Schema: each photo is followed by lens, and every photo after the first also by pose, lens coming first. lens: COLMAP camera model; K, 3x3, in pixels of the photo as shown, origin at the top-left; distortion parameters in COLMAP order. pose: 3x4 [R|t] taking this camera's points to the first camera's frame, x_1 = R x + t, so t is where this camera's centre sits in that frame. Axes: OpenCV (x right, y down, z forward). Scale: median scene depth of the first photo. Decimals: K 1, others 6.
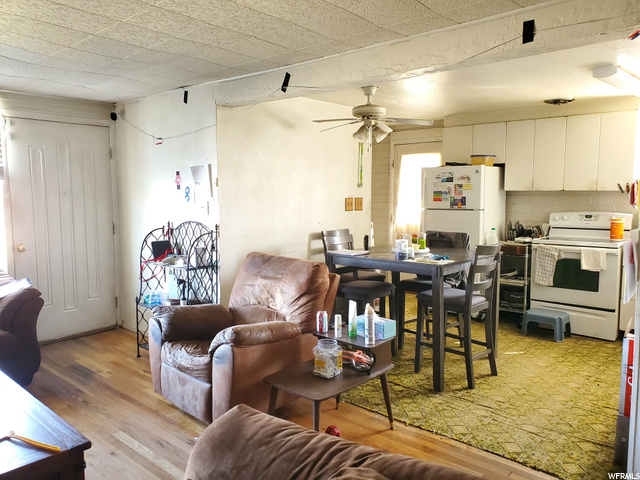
lens RADIAL K [[513.7, 0, 317.7], [0, 513.7, 240.0], [0, 0, 1]] dist [0.060116, -0.026198]
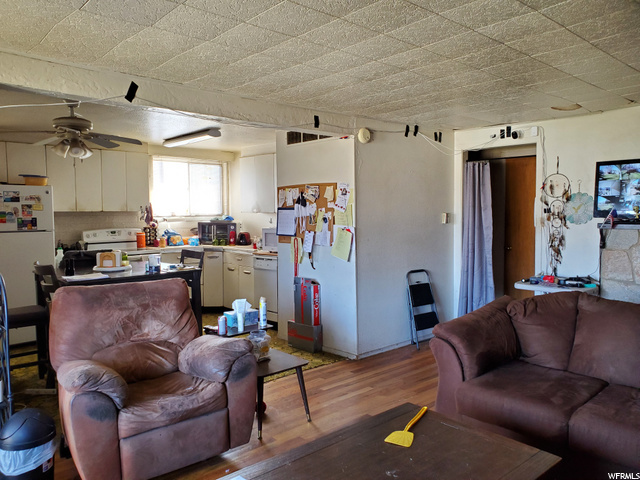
lens RADIAL K [[513.7, 0, 317.5], [0, 513.7, 239.4], [0, 0, 1]] dist [0.060116, -0.026198]
pose [[0.089663, -0.054668, 0.994471, -0.633446], [0.105432, 0.993403, 0.045104, -0.031792], [-0.990376, 0.100804, 0.094836, 0.391286]]
